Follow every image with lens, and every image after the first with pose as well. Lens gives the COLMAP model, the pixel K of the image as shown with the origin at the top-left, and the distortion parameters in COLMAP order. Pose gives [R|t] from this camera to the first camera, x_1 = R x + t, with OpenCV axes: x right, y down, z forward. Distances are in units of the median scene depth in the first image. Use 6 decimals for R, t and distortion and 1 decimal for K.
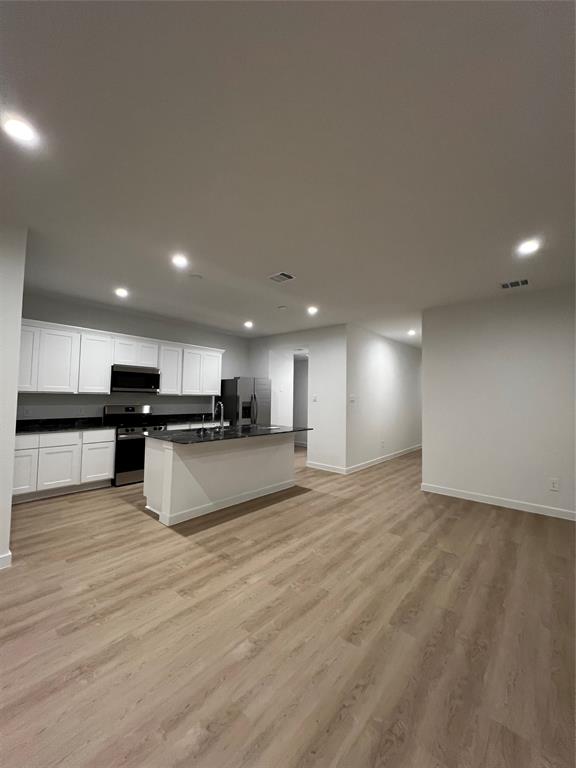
lens RADIAL K [[306.1, 0, 288.4], [0, 306.1, 382.7], [0, 0, 1]] dist [0.000283, 0.000109]
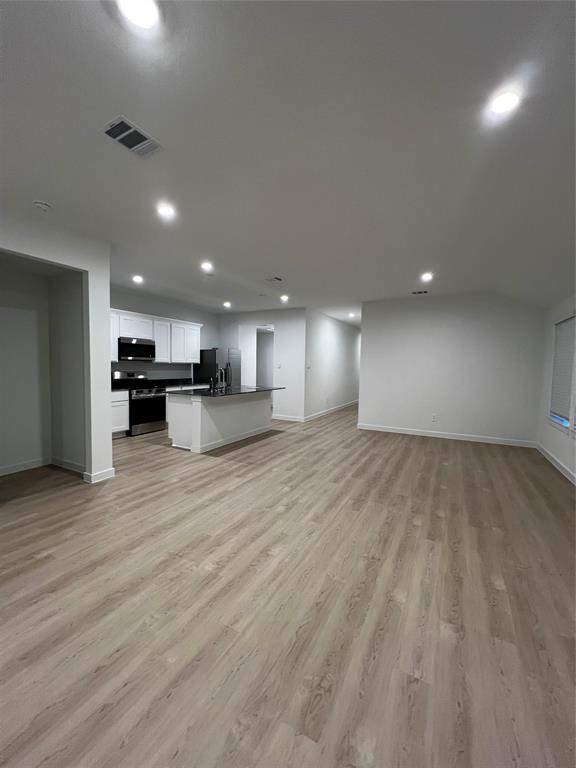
lens RADIAL K [[306.1, 0, 288.0], [0, 306.1, 383.9], [0, 0, 1]] dist [0.000283, 0.000109]
pose [[0.975534, -0.014715, 0.219357, -0.265442], [-0.009816, 0.993847, 0.110326, -0.022067], [-0.219630, -0.109780, 0.969387, -0.414933]]
